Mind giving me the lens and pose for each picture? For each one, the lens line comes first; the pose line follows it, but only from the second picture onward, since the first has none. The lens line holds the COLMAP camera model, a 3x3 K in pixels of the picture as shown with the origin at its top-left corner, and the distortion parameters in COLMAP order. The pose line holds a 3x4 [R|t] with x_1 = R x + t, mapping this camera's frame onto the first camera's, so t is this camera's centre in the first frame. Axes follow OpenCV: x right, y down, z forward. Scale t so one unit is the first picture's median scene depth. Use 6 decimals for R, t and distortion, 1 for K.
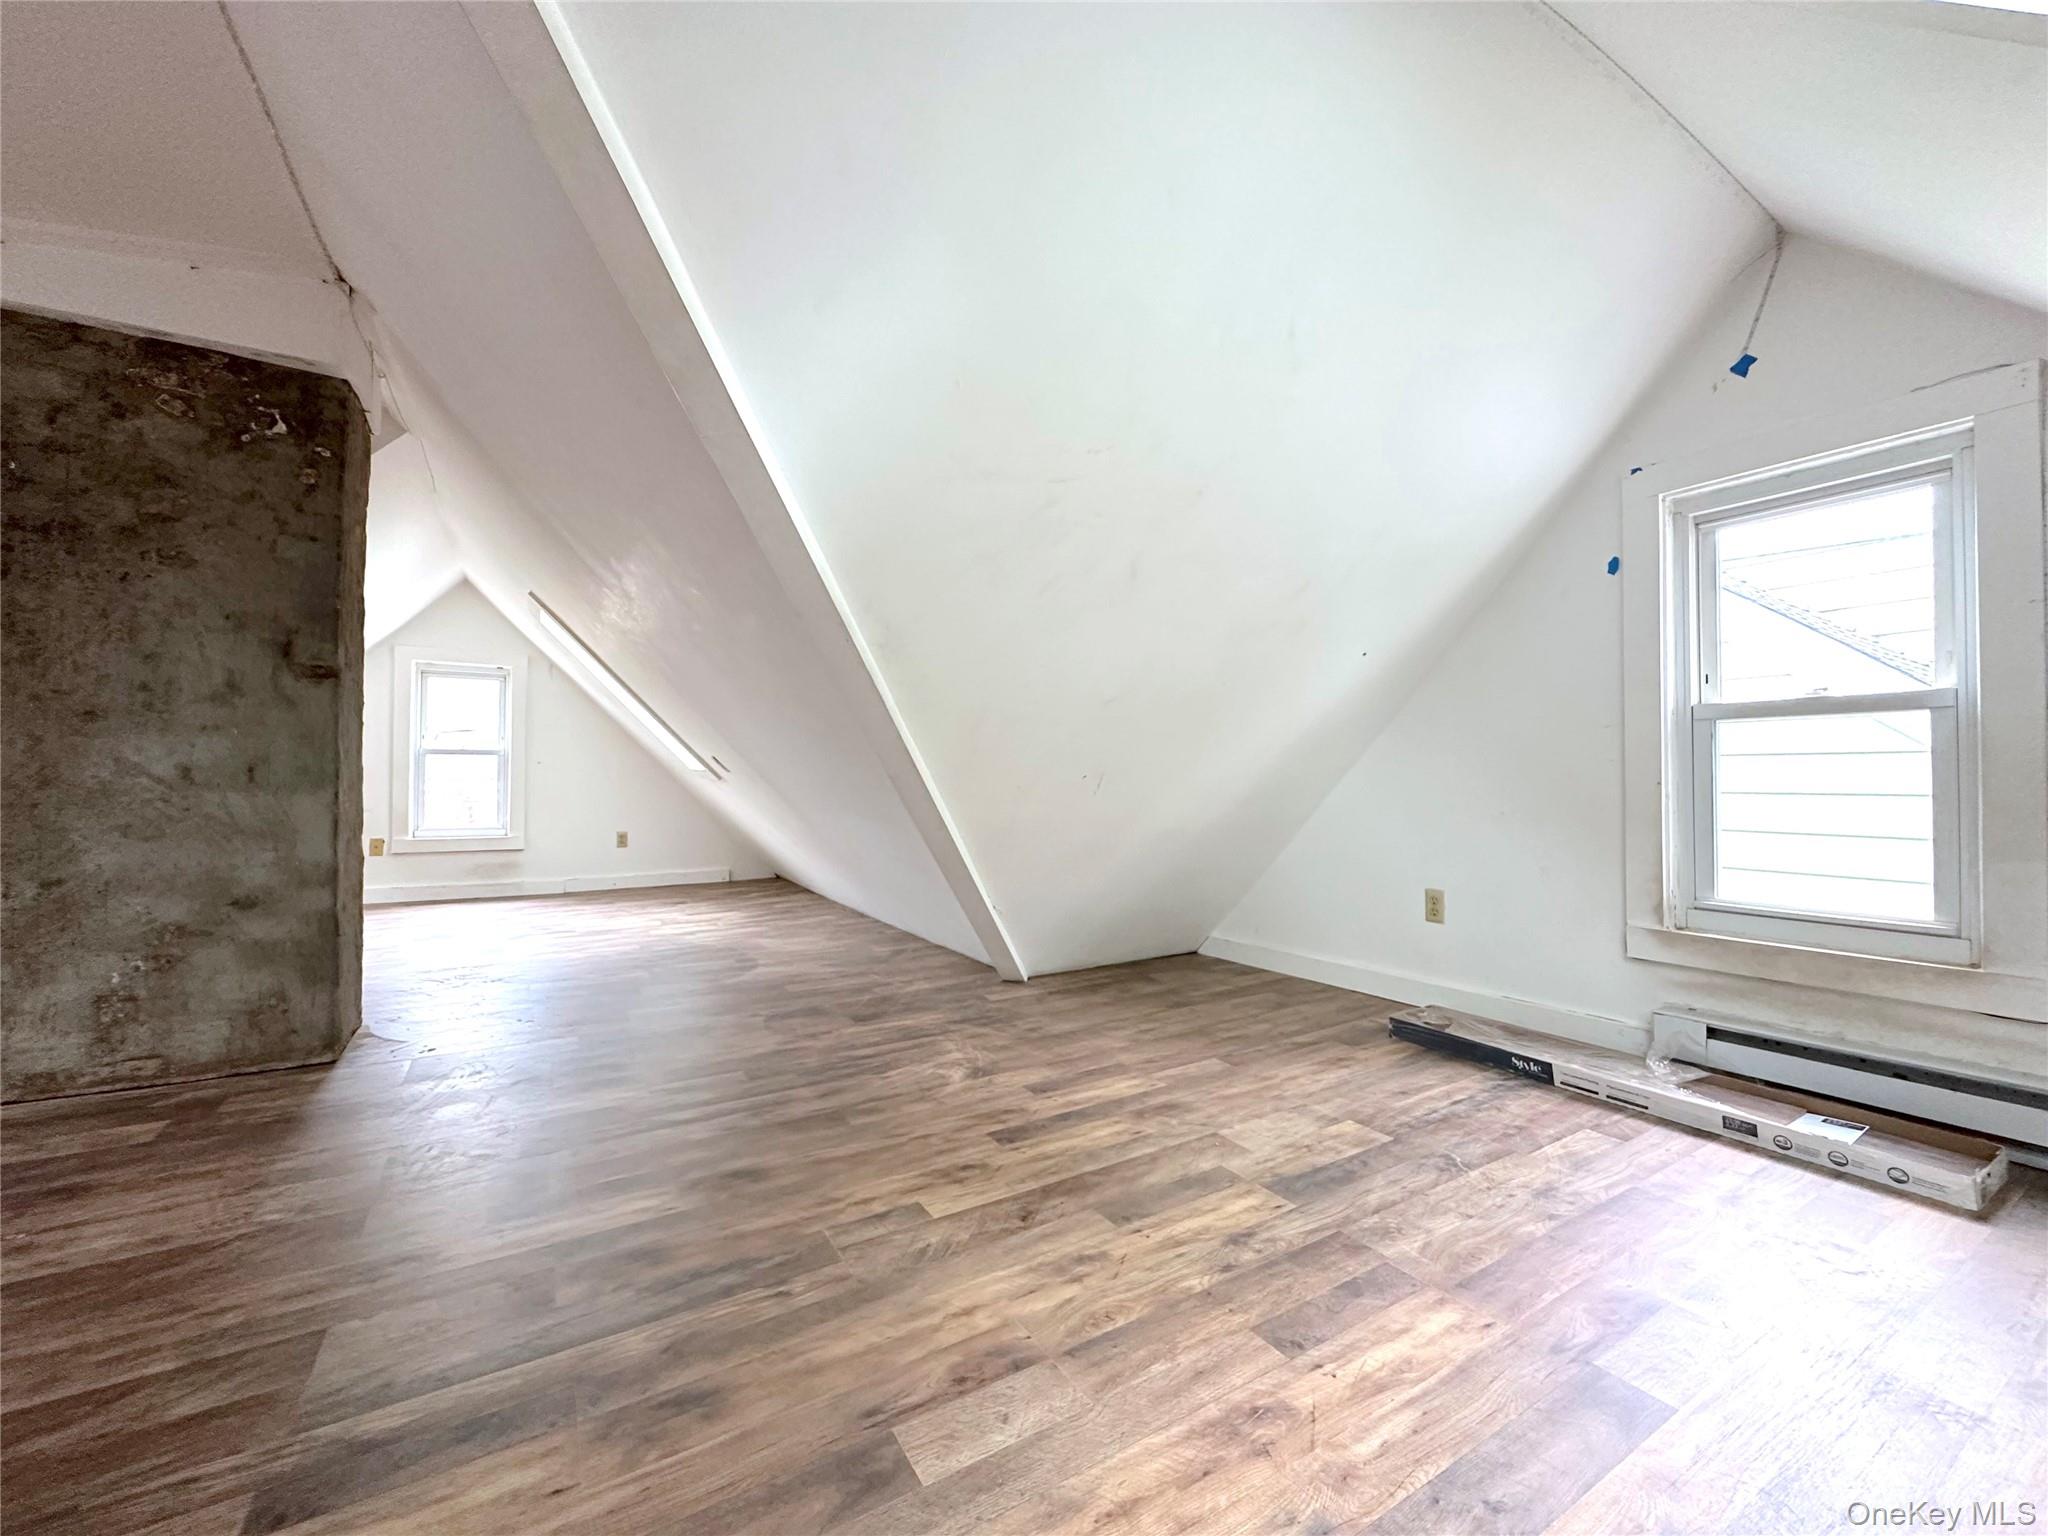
lens RADIAL K [[819.7, 0, 1014.0], [0, 819.7, 768.5], [0, 0, 1]] dist [-0.001580, 0.000067]
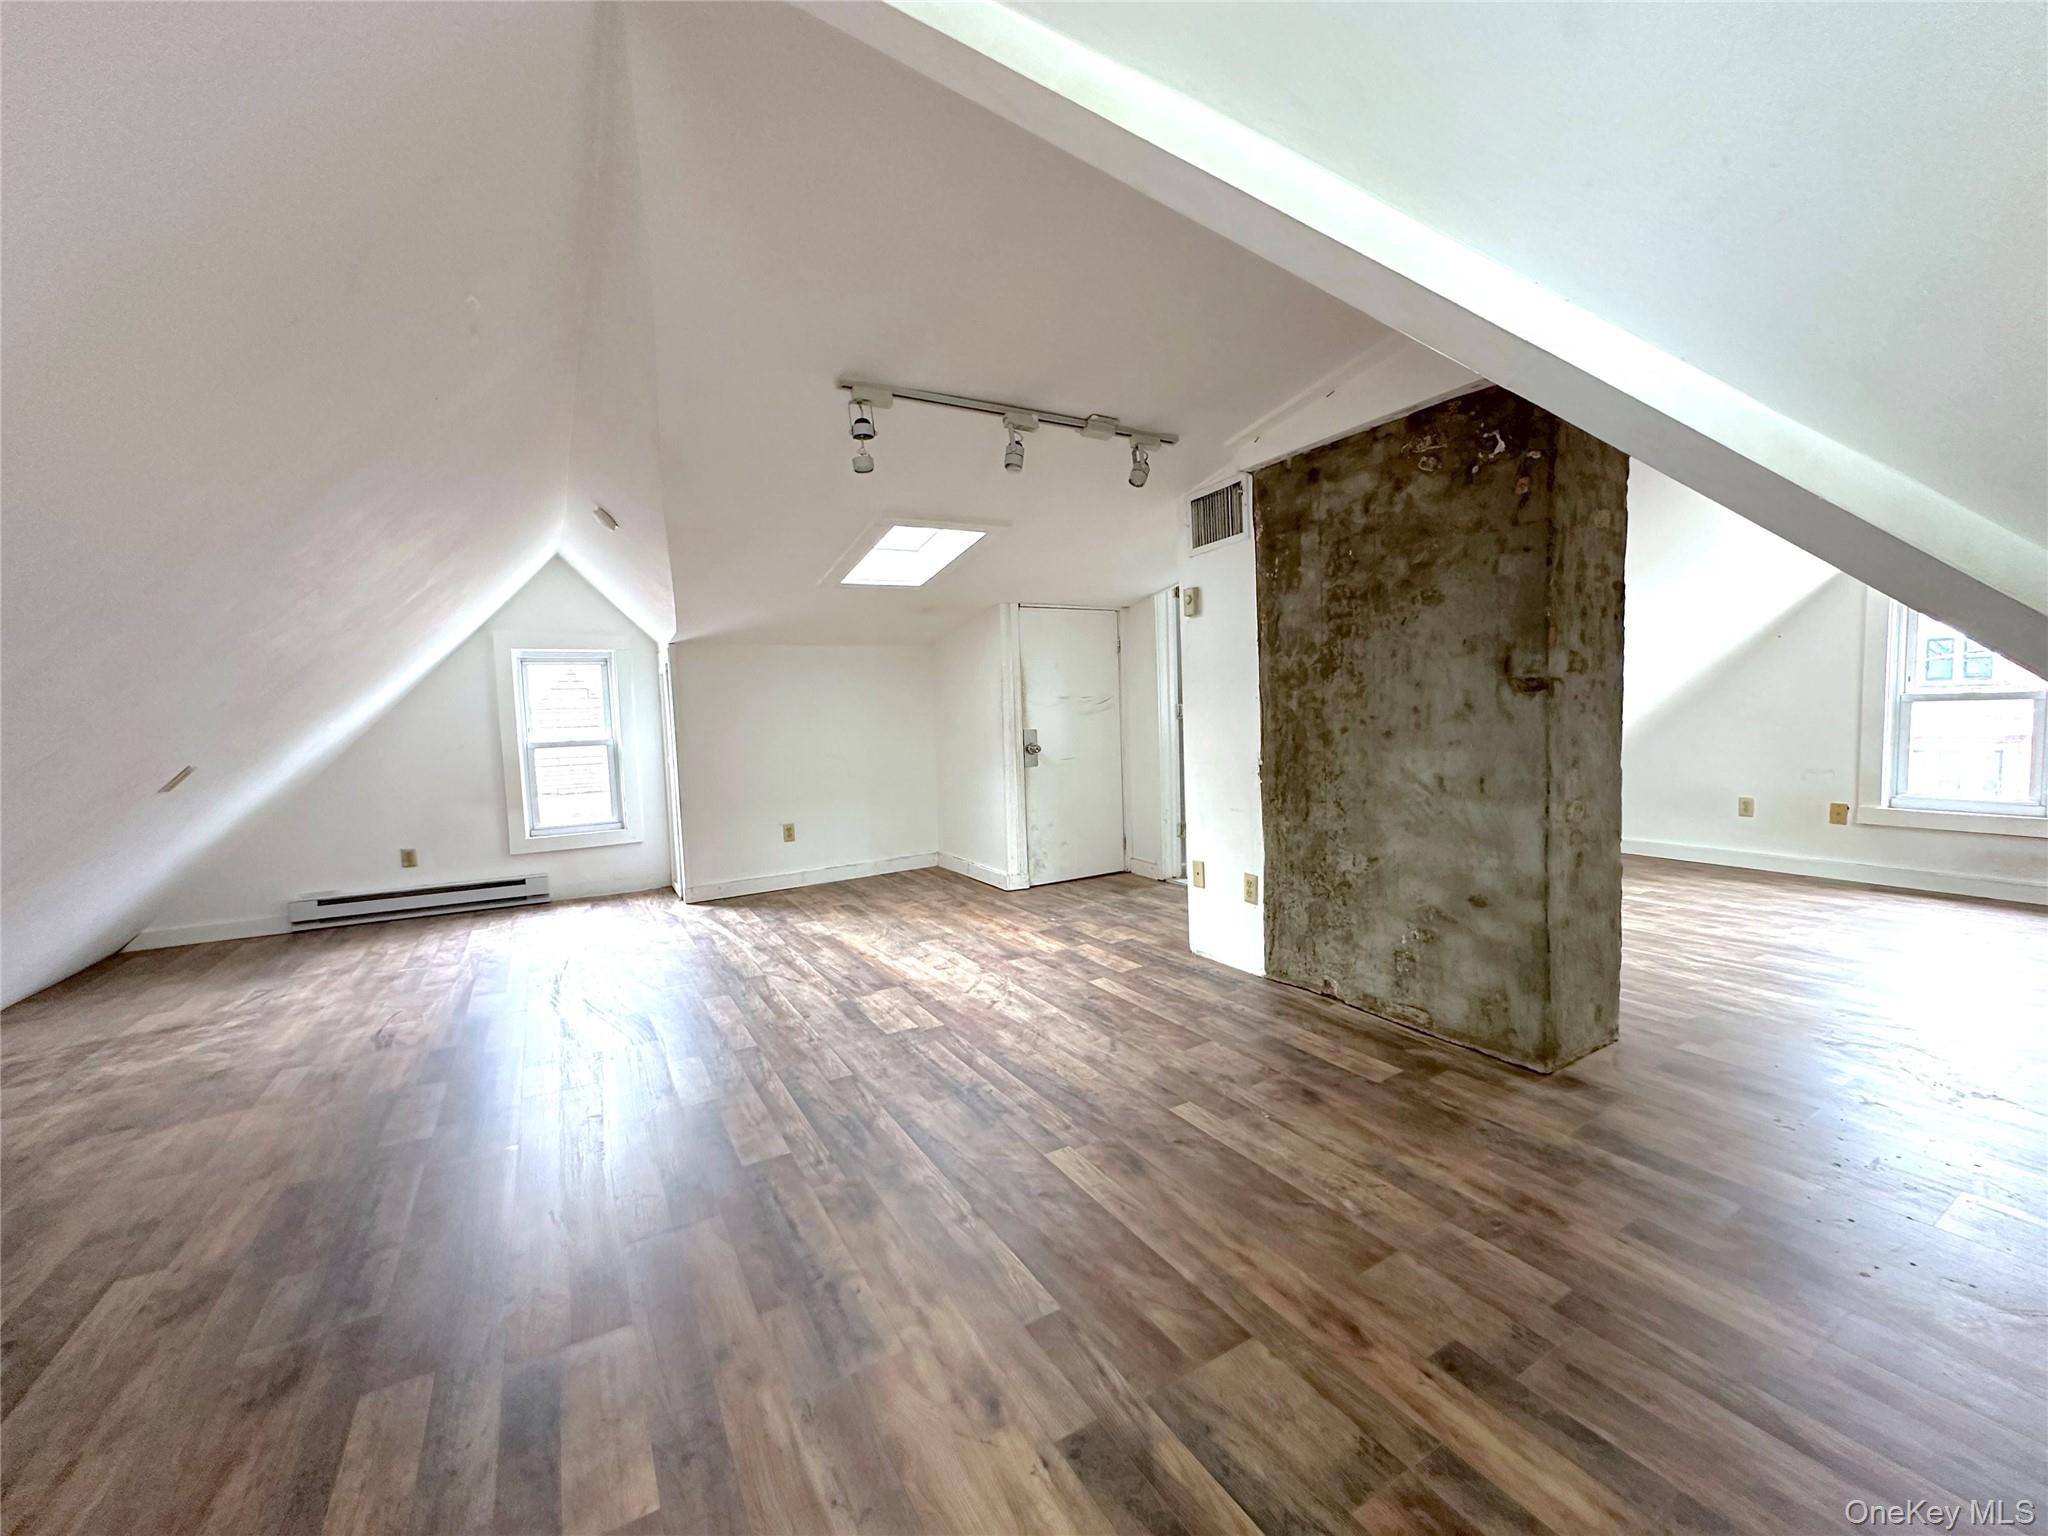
lens RADIAL K [[819.7, 0, 1029.7], [0, 819.7, 766.7], [0, 0, 1]] dist [-0.001580, 0.000067]
pose [[-0.000115, 0.067212, -0.997739, 0.152184], [0.048580, 0.996561, 0.067127, -0.122306], [0.998819, -0.048463, -0.003380, 0.418316]]
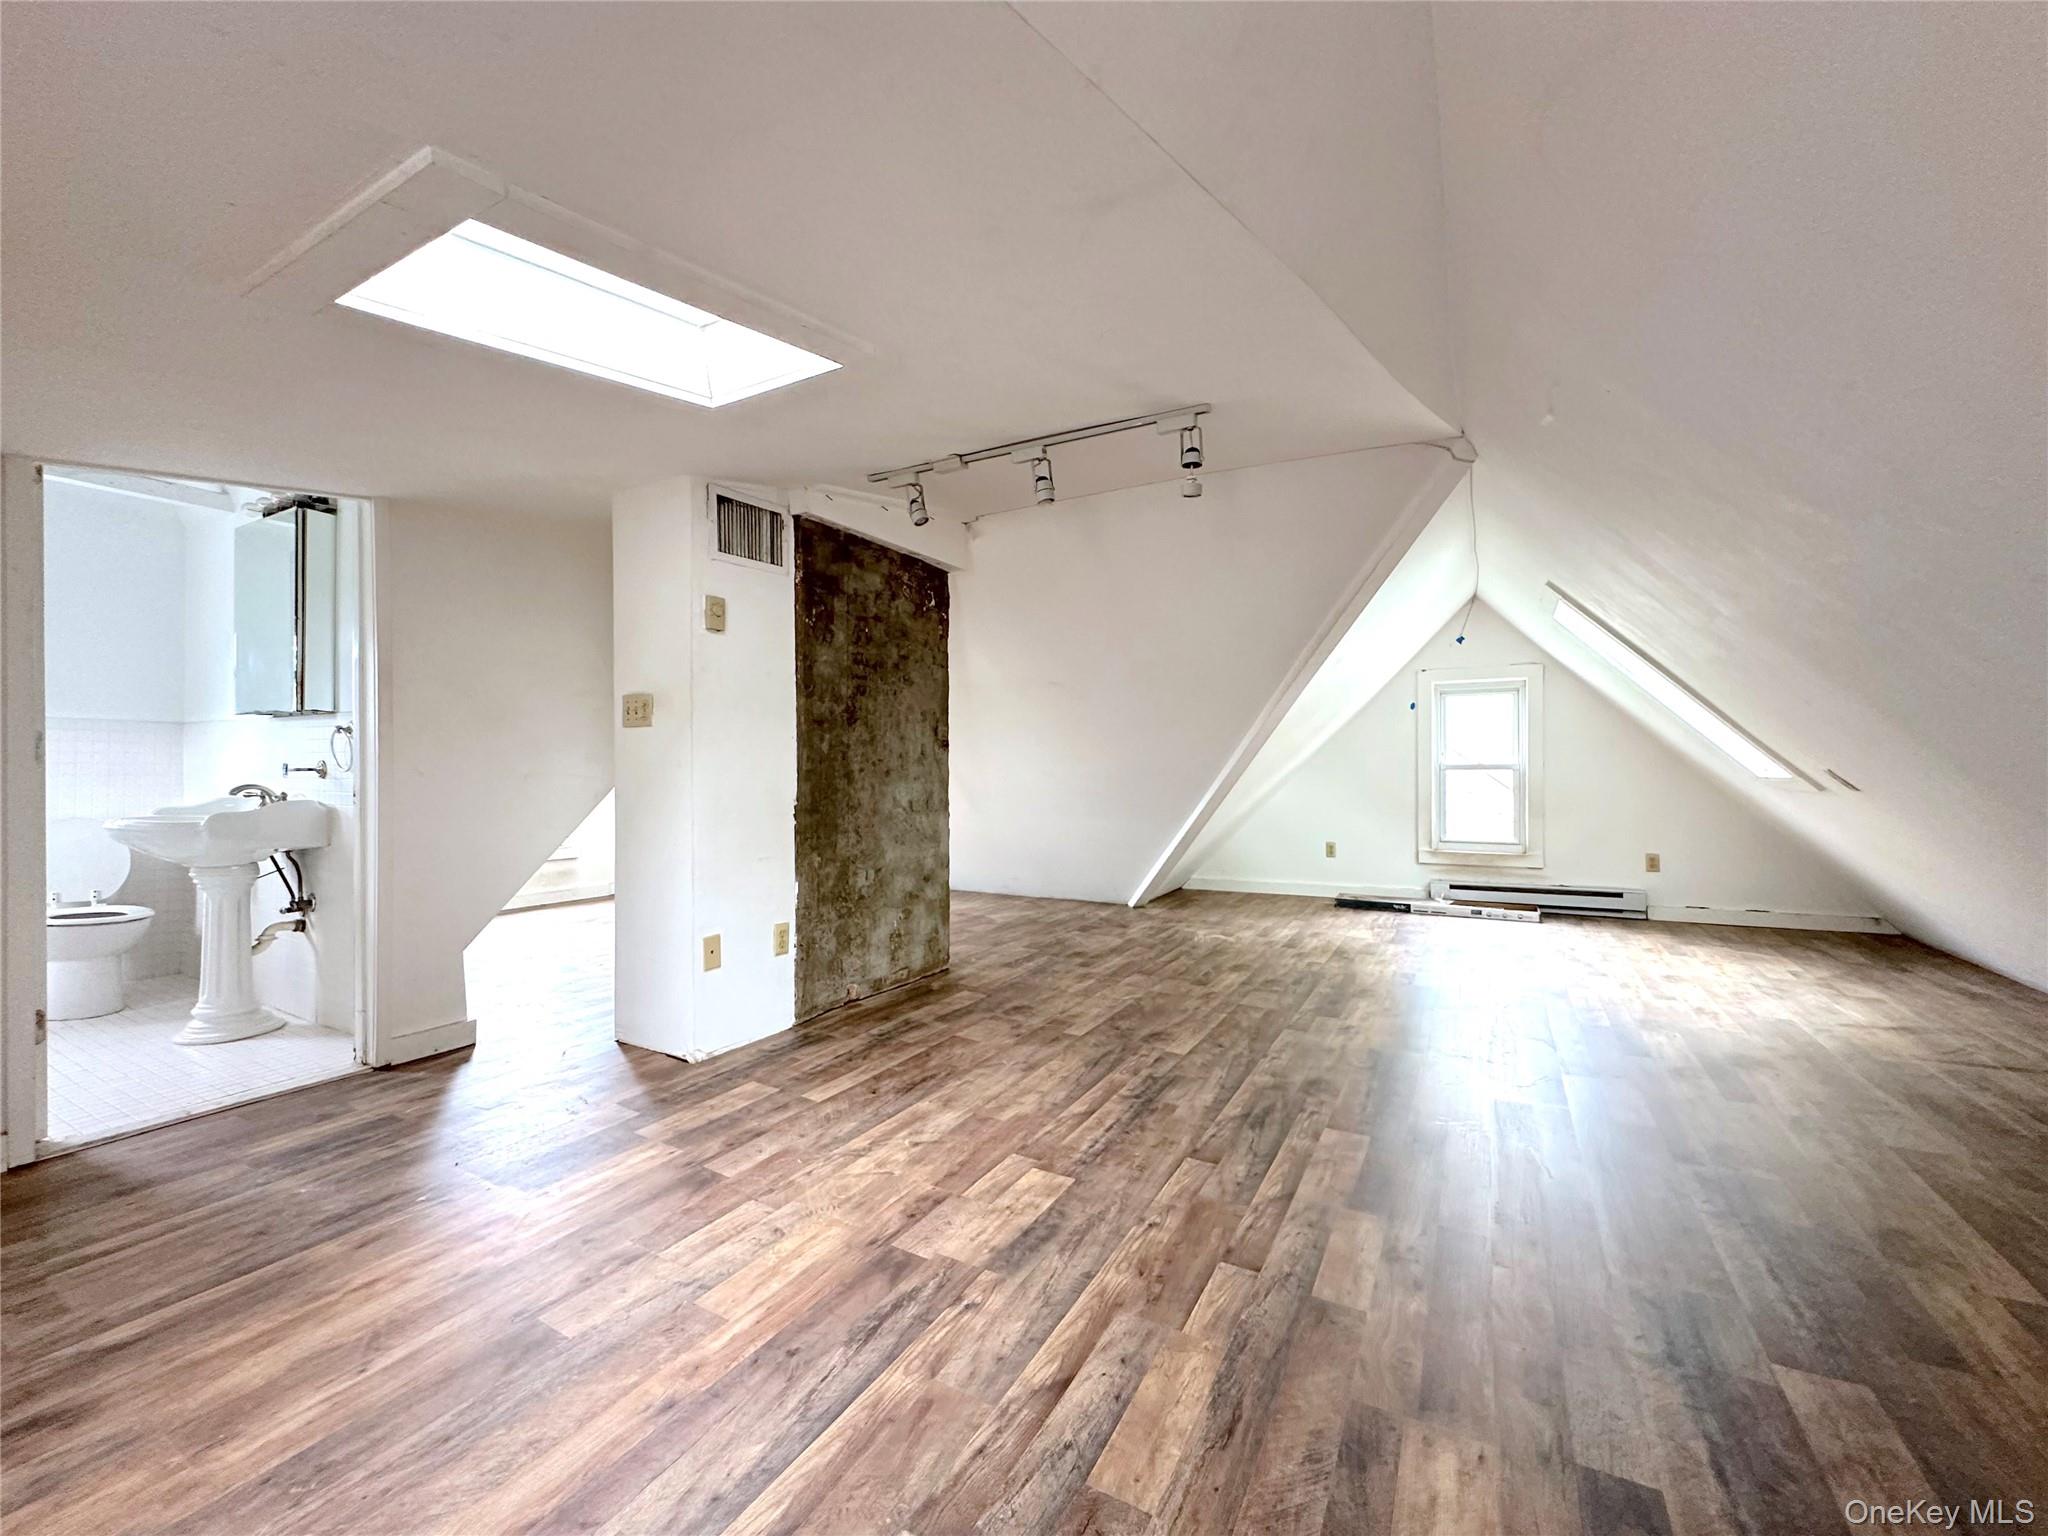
lens RADIAL K [[819.7, 0, 1016.6], [0, 819.7, 770.5], [0, 0, 1]] dist [-0.001580, 0.000067]
pose [[0.869154, -0.003908, 0.494526, -1.668712], [-0.003909, 0.999883, 0.014772, -0.092799], [-0.494526, -0.014773, 0.869037, -0.614734]]
